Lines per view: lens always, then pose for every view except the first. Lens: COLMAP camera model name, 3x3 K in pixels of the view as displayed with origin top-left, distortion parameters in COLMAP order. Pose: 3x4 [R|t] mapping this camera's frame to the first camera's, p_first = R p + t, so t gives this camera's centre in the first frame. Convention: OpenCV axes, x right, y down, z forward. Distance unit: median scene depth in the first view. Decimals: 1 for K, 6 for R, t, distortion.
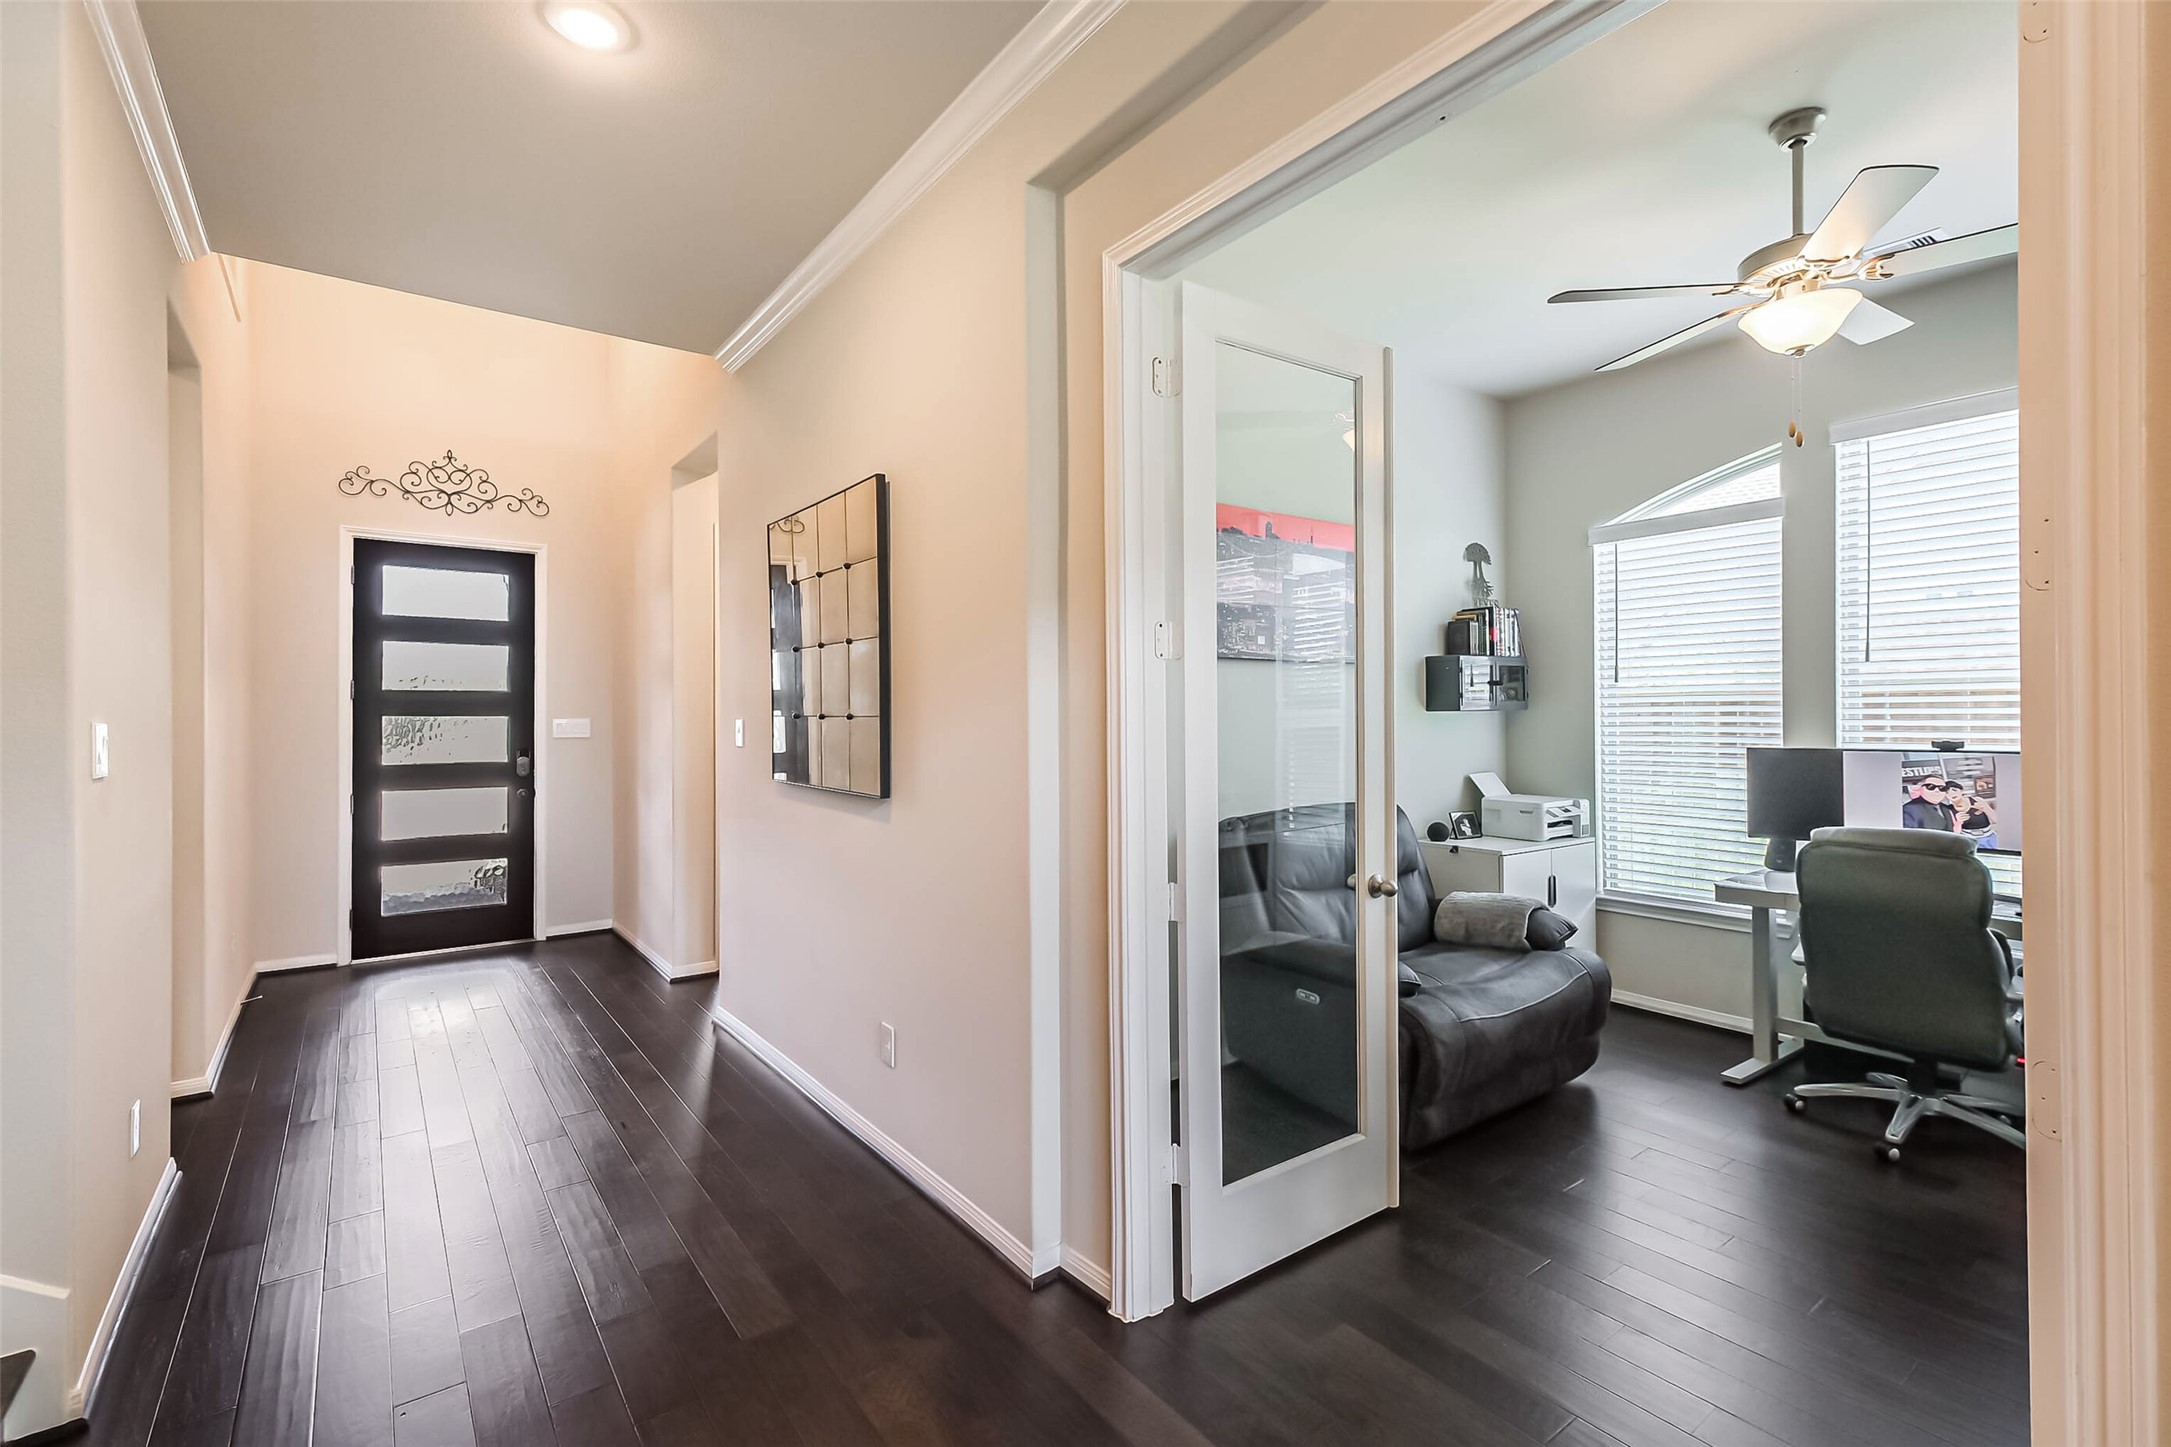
lens RADIAL K [[965.5, 0, 1080.3], [0, 965.5, 715.8], [0, 0, 1]] dist [-0.003623, -0.000063]
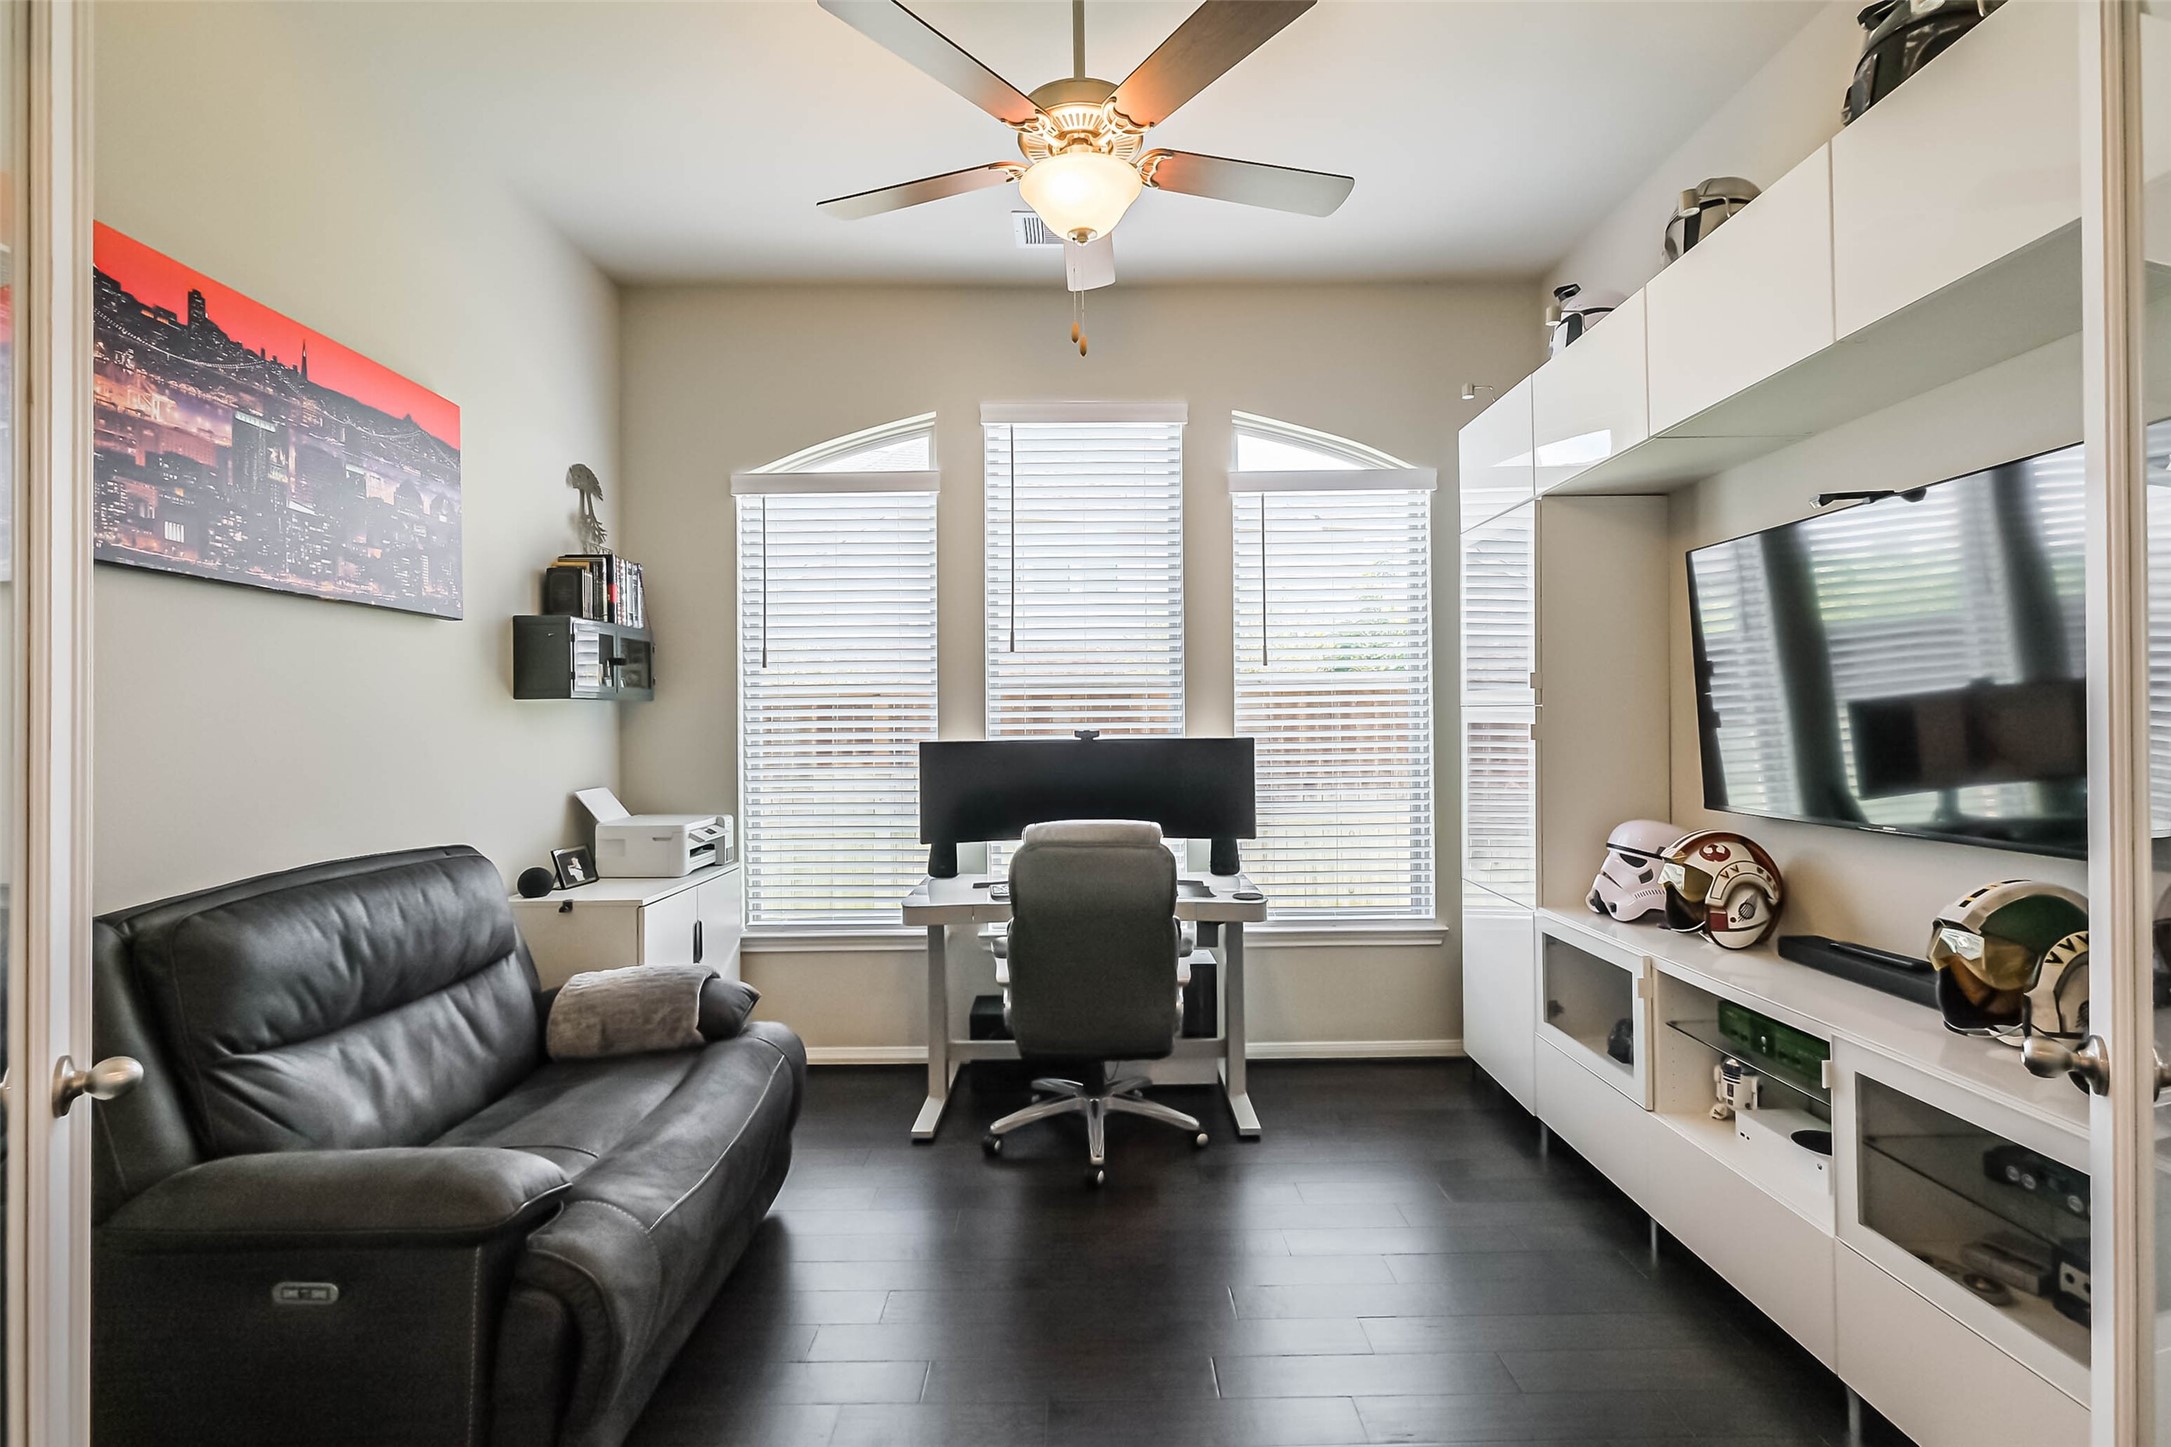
lens RADIAL K [[965.5, 0, 1080.3], [0, 965.5, 715.8], [0, 0, 1]] dist [-0.003623, -0.000063]
pose [[0.590503, 0.006328, 0.807010, 0.060325], [0.006394, 0.999901, -0.012520, 0.018041], [-0.807010, 0.012553, 0.590405, 0.315953]]
